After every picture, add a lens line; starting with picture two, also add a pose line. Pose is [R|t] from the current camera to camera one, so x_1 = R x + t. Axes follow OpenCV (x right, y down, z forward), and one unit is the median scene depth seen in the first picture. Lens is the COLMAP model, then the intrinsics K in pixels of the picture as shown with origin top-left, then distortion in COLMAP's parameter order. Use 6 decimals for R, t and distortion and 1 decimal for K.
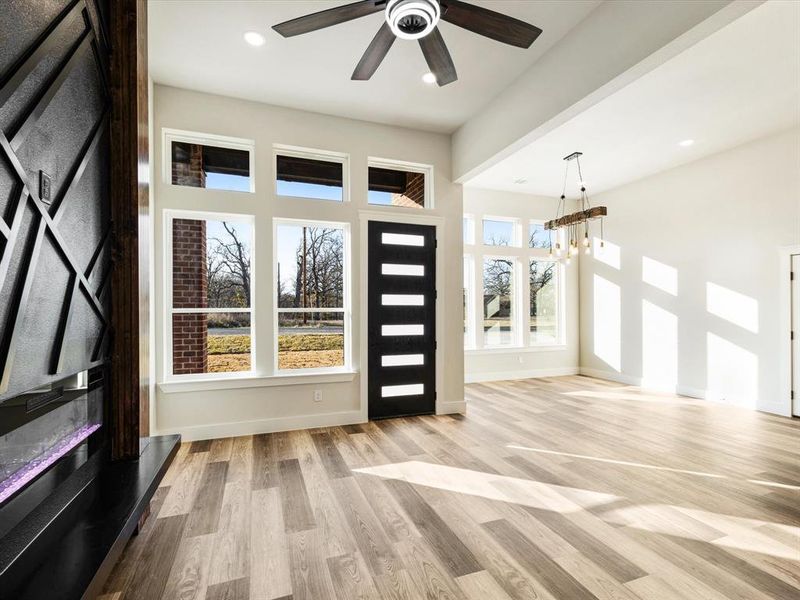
lens RADIAL K [[388.4, 0, 408.0], [0, 388.4, 297.6], [0, 0, 1]] dist [0.000947, -0.001118]
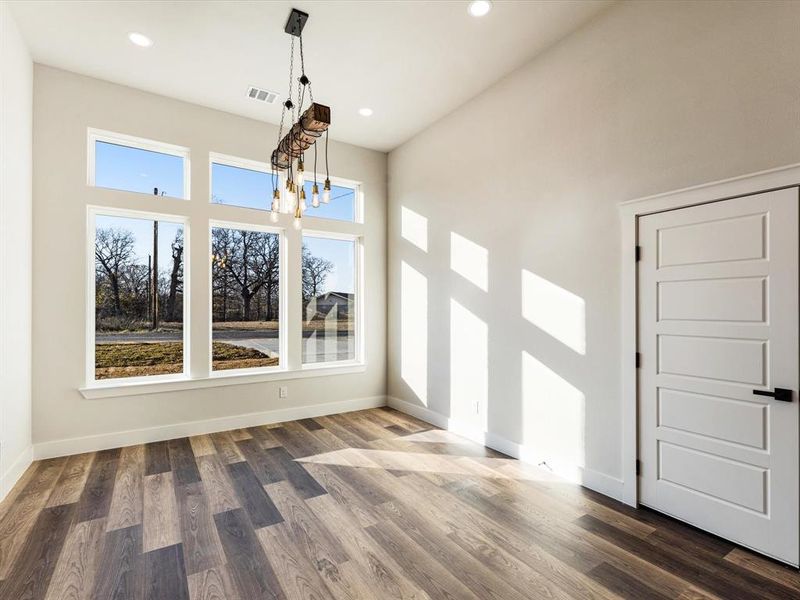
lens RADIAL K [[383.3, 0, 417.0], [0, 383.3, 303.1], [0, 0, 1]] dist [0.000476, 0.000151]
pose [[0.971363, 0.009518, 0.237408, 0.516092], [-0.012688, 0.999850, 0.011825, 0.009257], [-0.237260, -0.014499, 0.971338, 0.505356]]
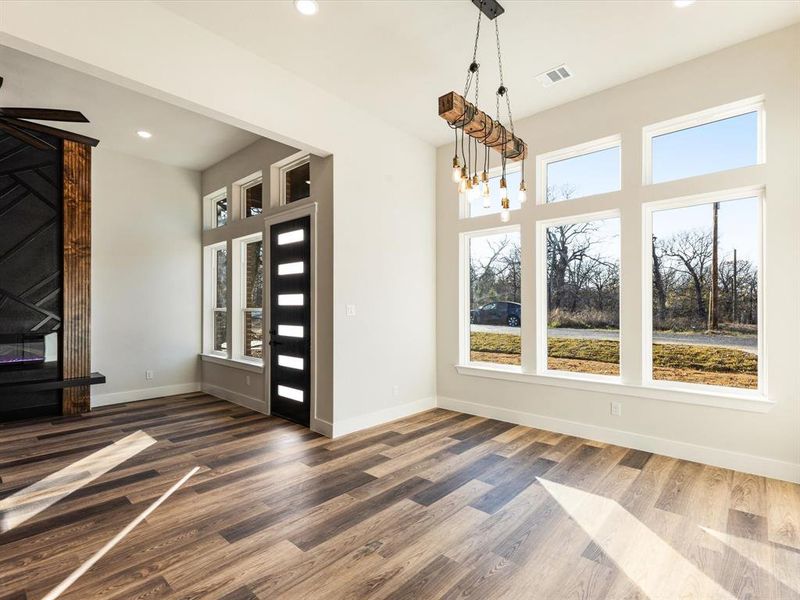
lens RADIAL K [[400.1, 0, 400.0], [0, 400.1, 300.0], [0, 0, 1]] dist [0.011009, -0.000881]
pose [[0.453000, -0.019853, -0.891289, 0.940624], [0.027252, 0.999593, -0.008415, 0.021229], [0.891094, -0.020478, 0.453357, 0.746114]]
